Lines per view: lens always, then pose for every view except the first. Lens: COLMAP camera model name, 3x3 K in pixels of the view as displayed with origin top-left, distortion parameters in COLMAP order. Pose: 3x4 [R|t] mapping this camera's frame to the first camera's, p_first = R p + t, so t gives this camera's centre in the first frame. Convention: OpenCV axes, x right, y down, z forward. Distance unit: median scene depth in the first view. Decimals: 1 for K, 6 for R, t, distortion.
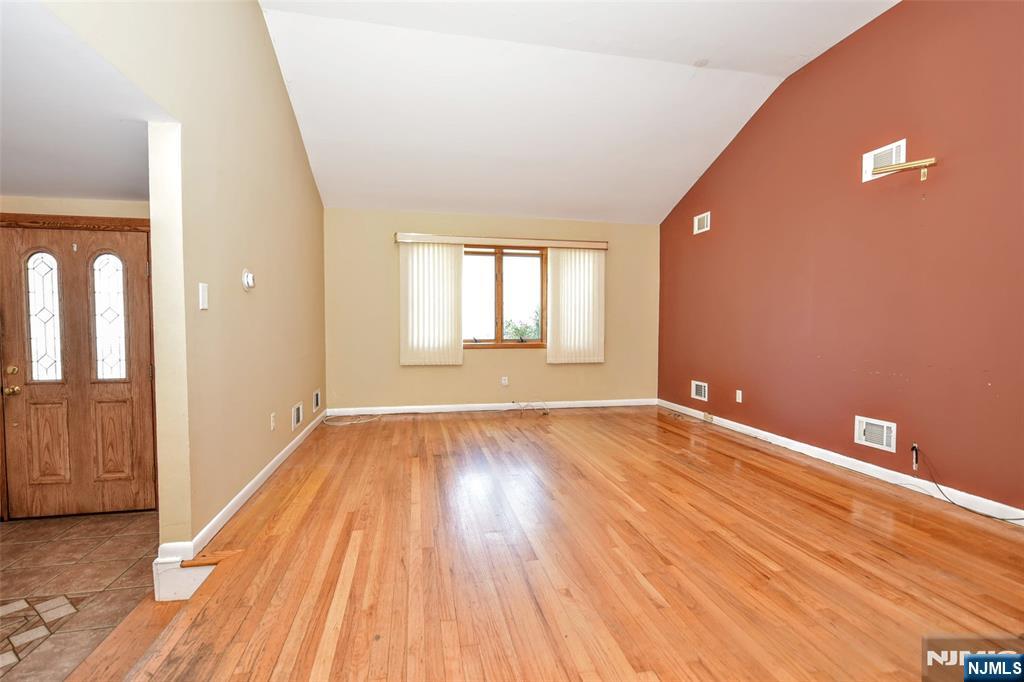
lens RADIAL K [[461.0, 0, 511.2], [0, 461.0, 349.5], [0, 0, 1]] dist [-0.003967, -0.002388]
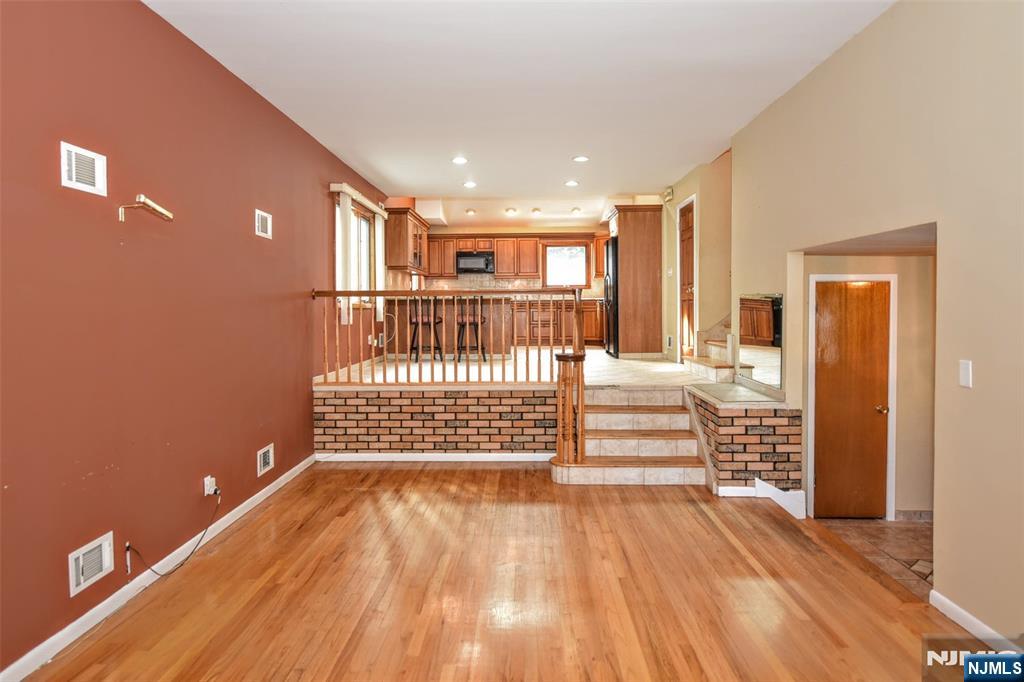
lens RADIAL K [[637.6, 0, 499.3], [0, 637.6, 318.6], [0, 0, 1]] dist [-0.000052, -0.003047]
pose [[-0.968977, -0.001528, 0.247147, -0.033681], [0.016928, 0.997222, 0.072533, -0.229546], [-0.246571, 0.074466, -0.966260, 1.673837]]
